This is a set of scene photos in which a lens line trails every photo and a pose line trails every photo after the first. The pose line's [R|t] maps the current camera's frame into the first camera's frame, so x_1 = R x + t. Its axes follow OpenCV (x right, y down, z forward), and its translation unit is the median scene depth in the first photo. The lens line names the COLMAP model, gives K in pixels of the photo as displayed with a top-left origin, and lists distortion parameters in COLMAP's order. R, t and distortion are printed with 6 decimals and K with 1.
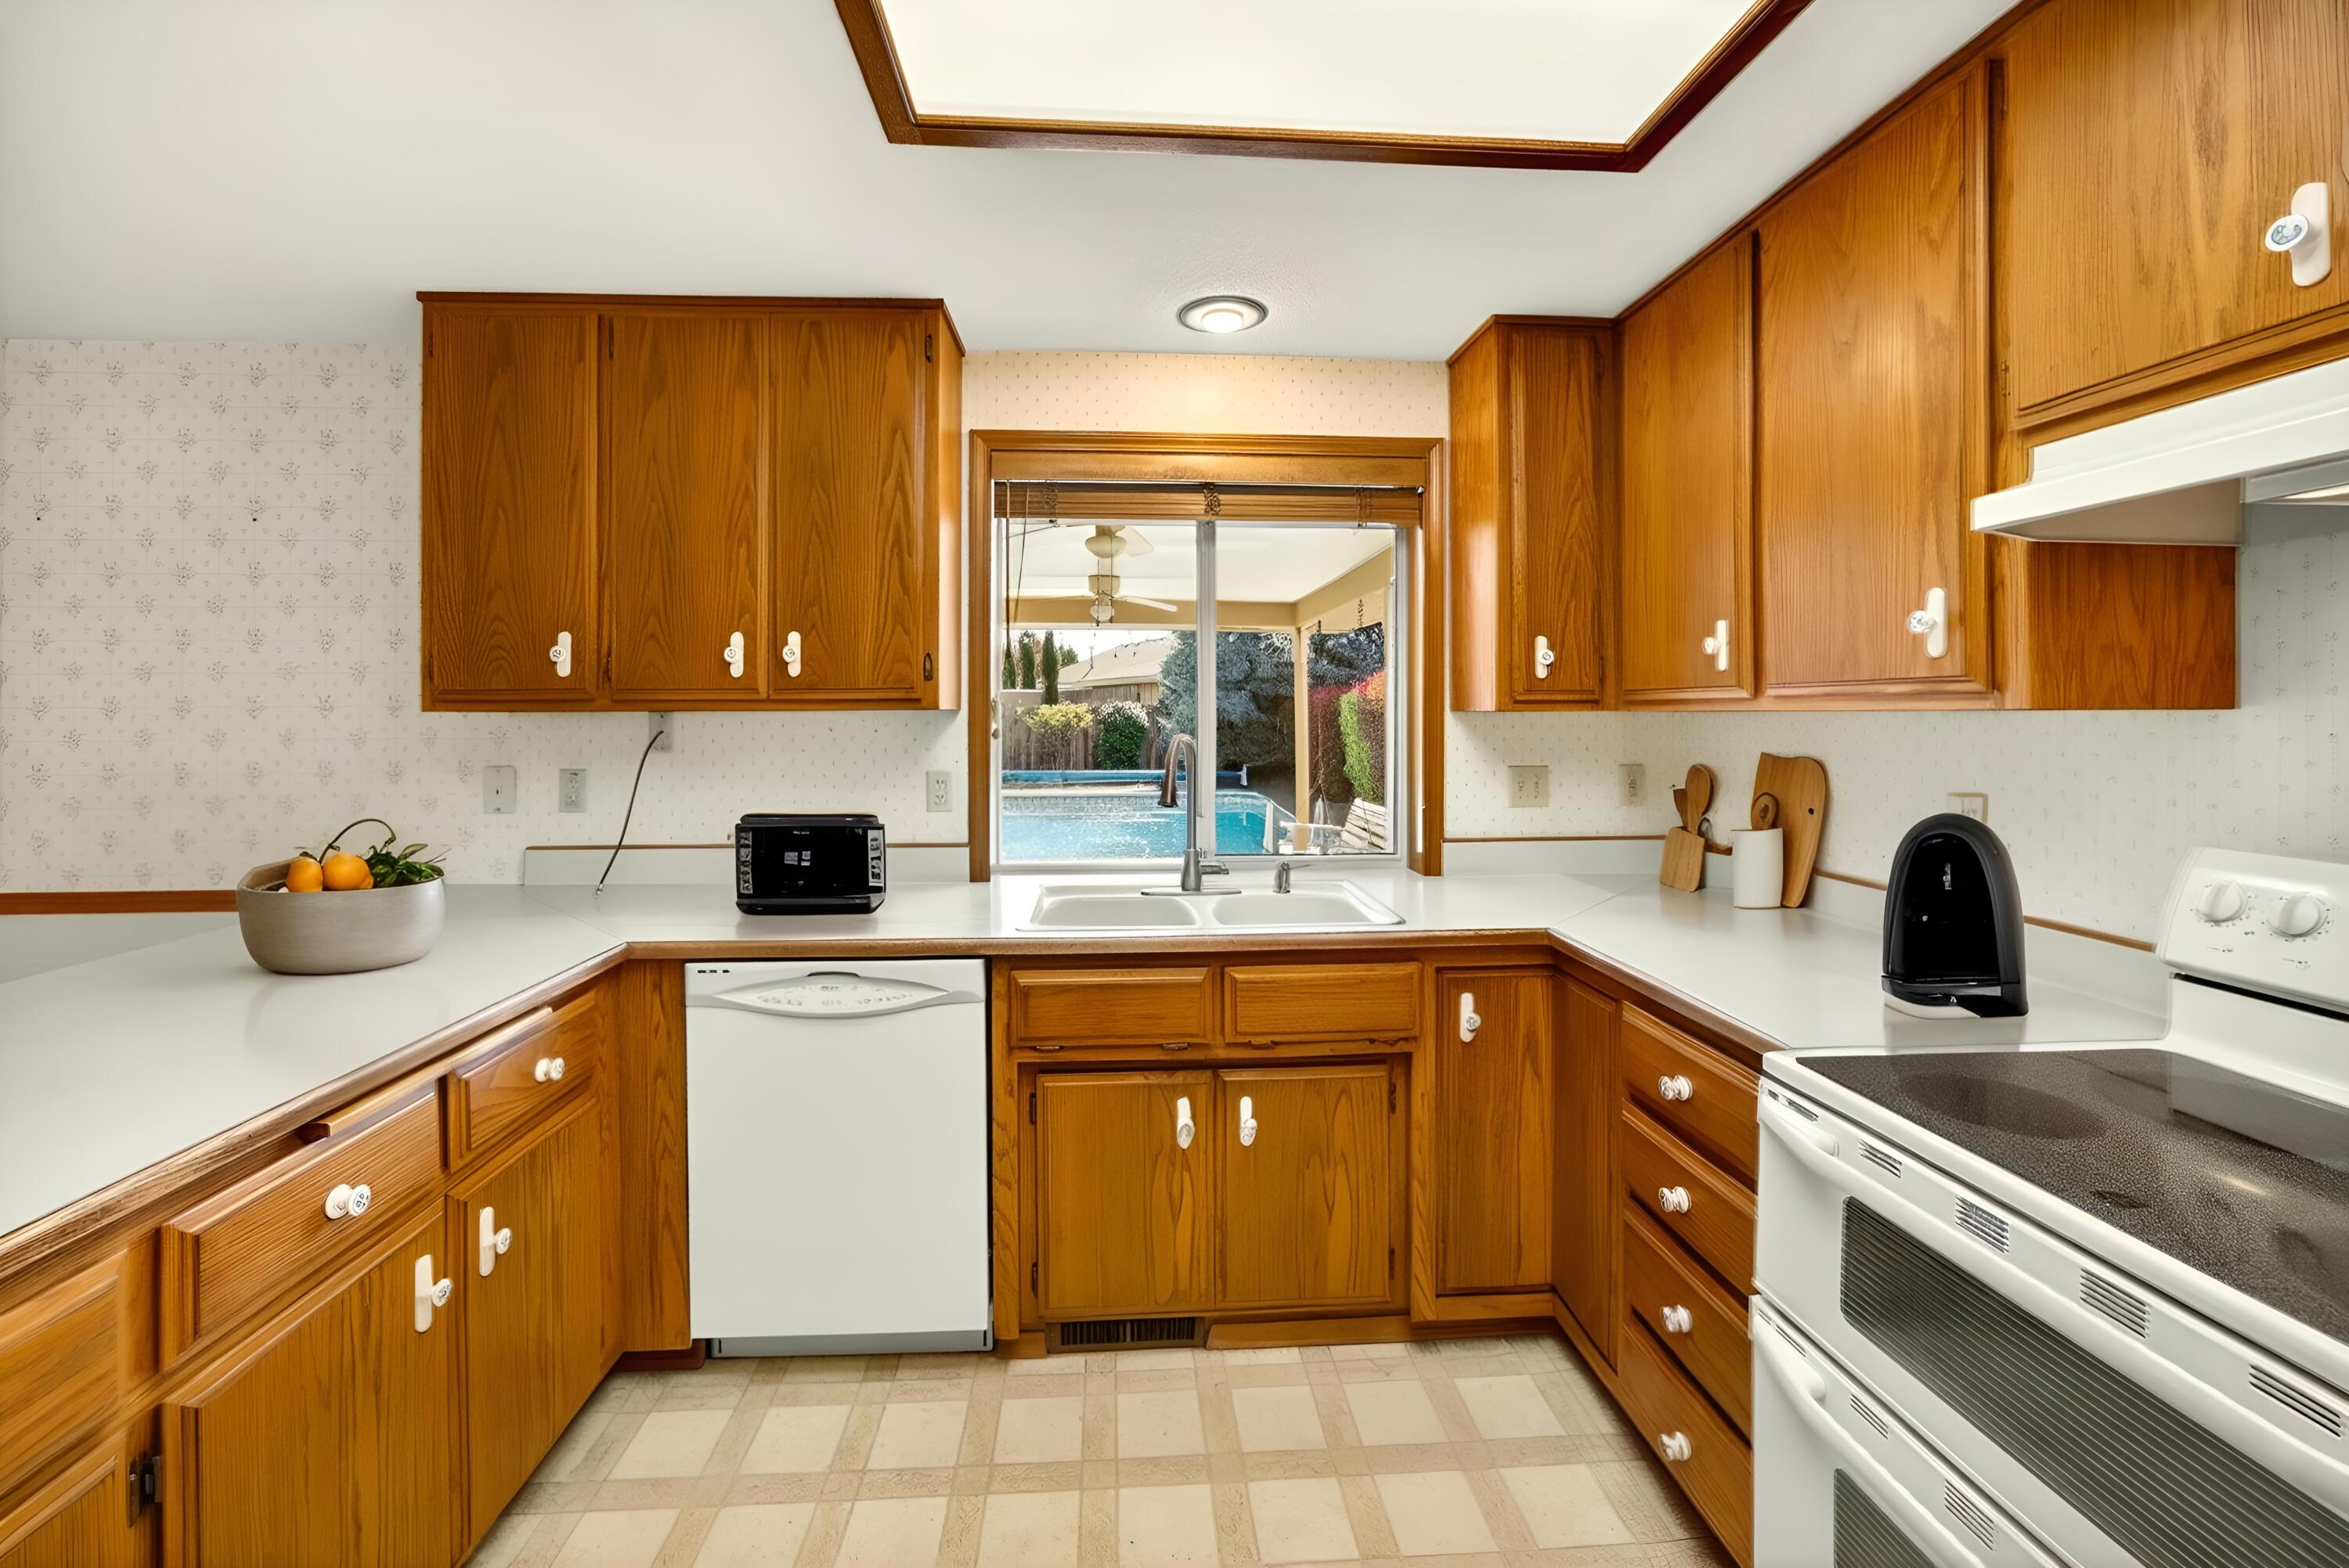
lens RADIAL K [[909.7, 0, 1160.7], [0, 909.7, 715.2], [0, 0, 1]] dist [-0.037252, -0.000025]
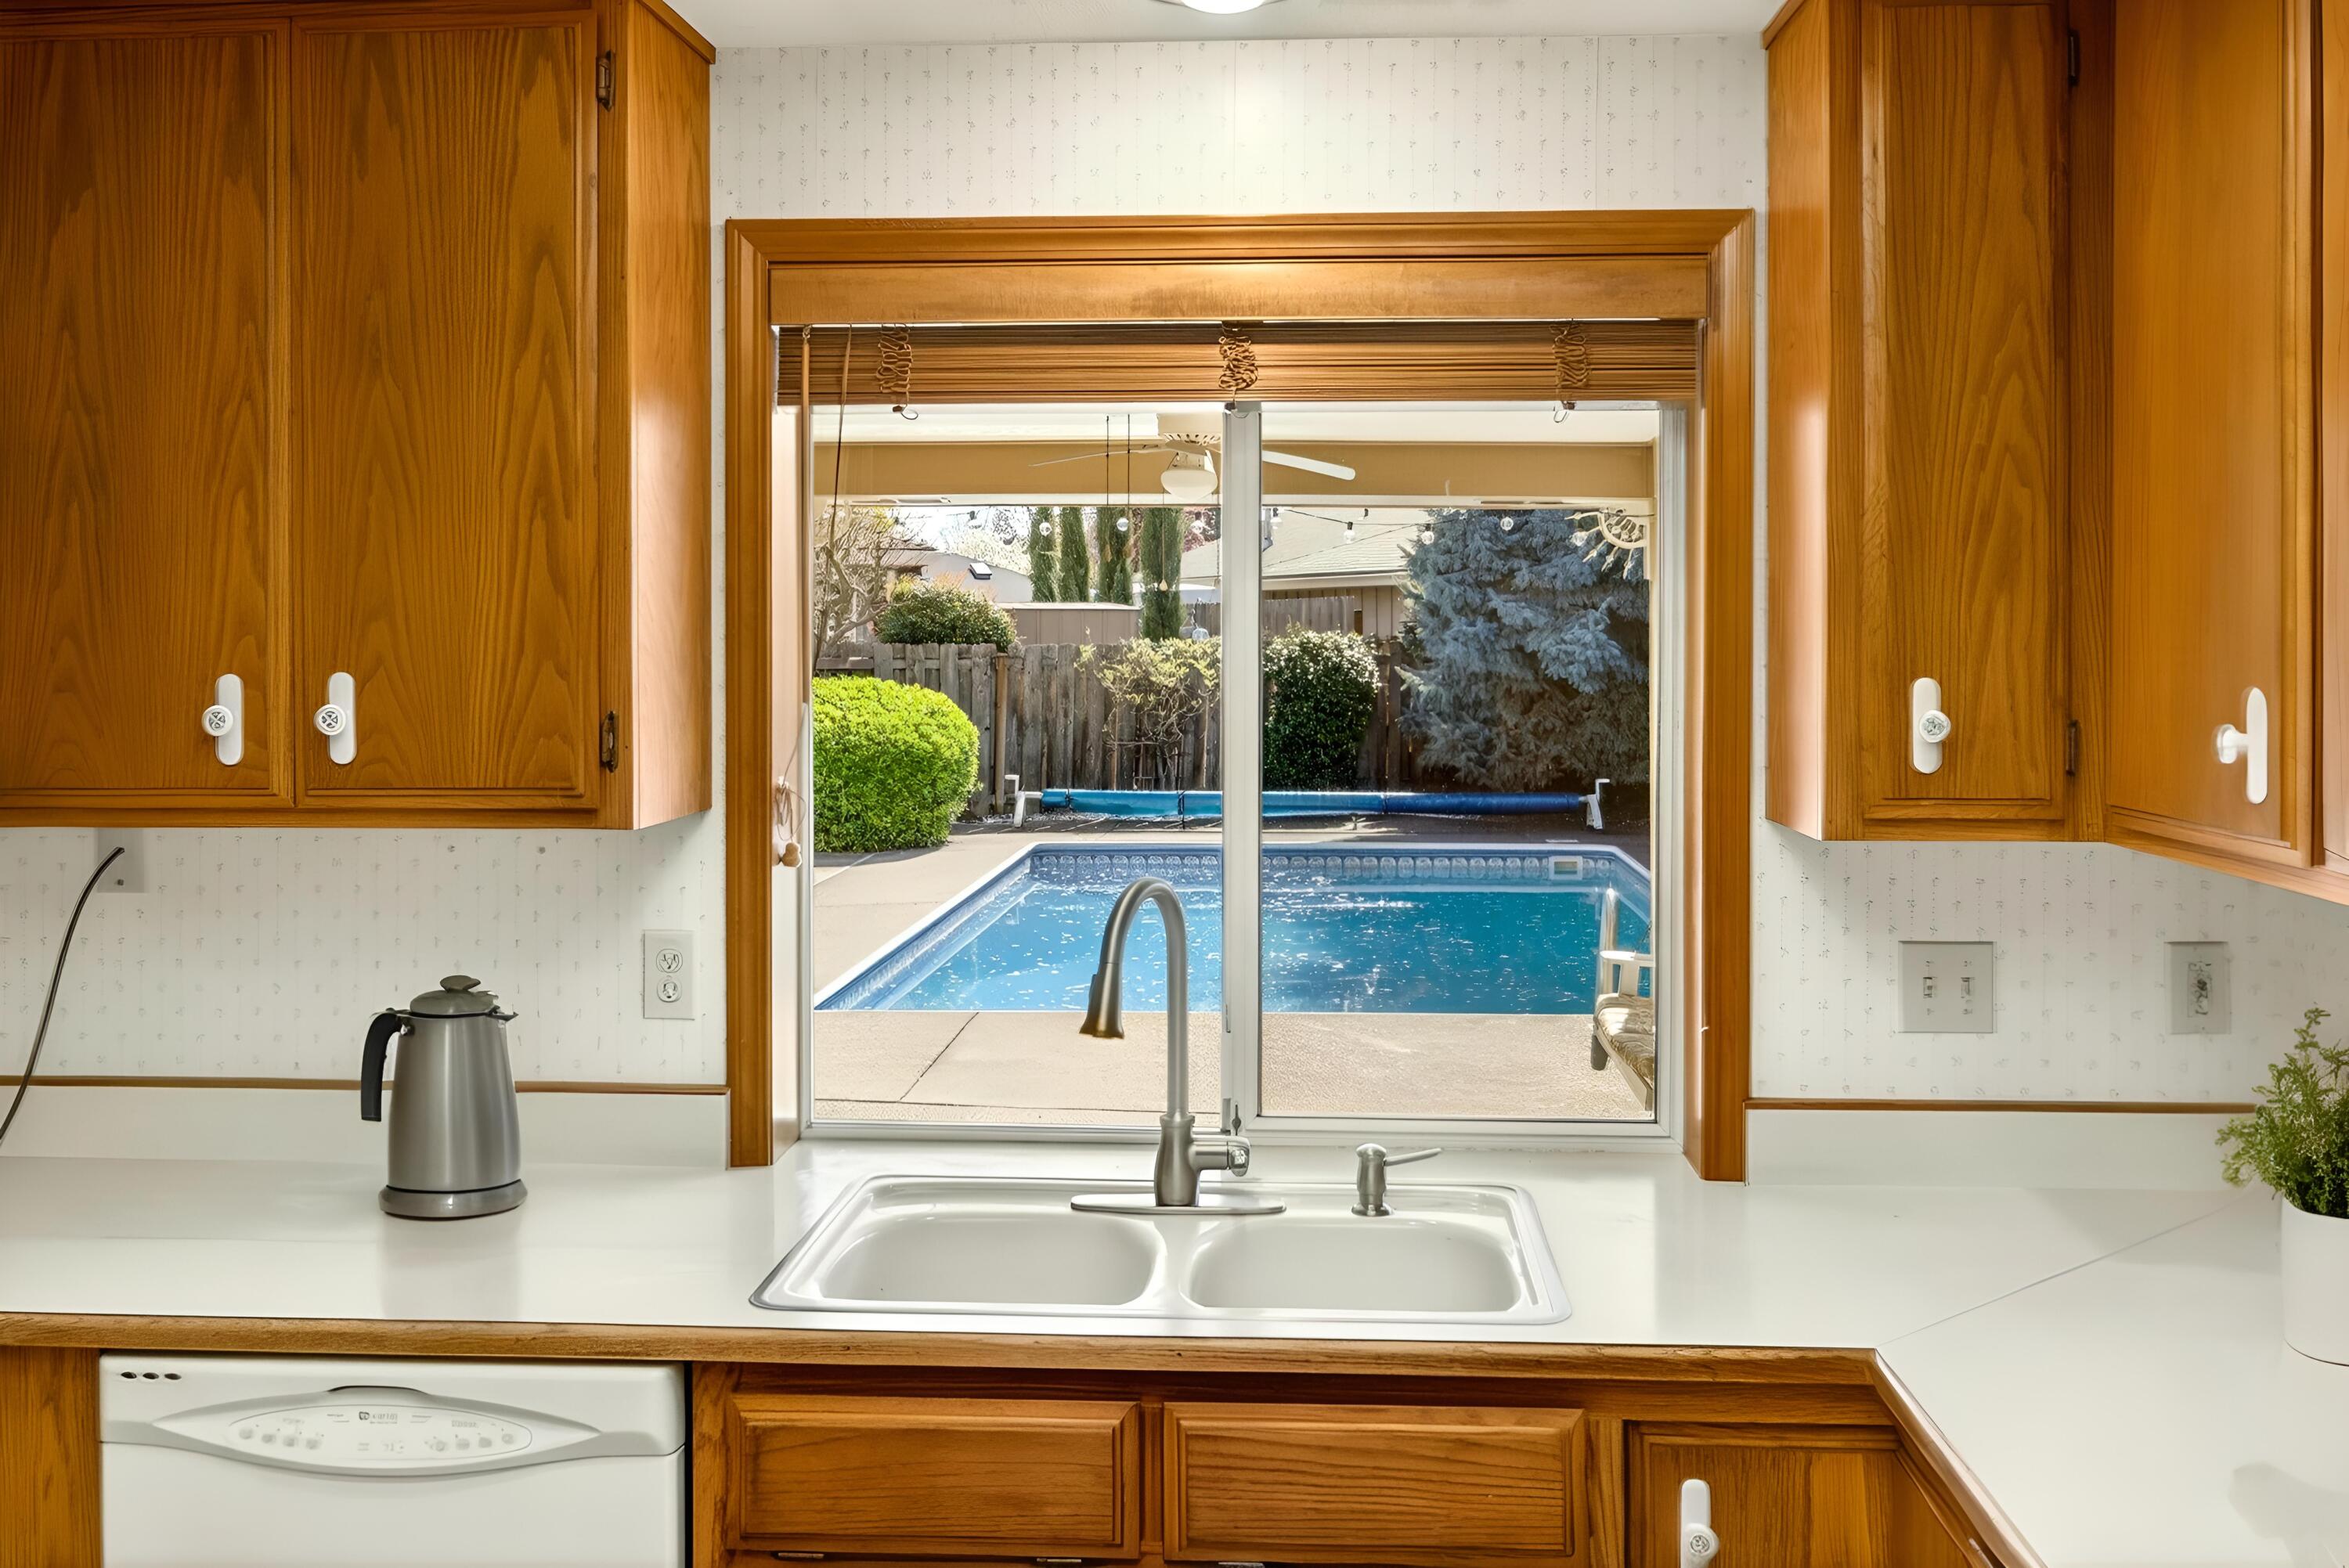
lens RADIAL K [[2078.0, 0, 1179.7], [0, 2078.0, 694.0], [0, 0, 1]] dist [0.006852, -0.059903]
pose [[0.992676, 0.002911, -0.120770, 0.168121], [-0.000266, 0.999760, 0.021910, -0.096142], [0.120805, -0.021718, 0.992439, -0.063902]]
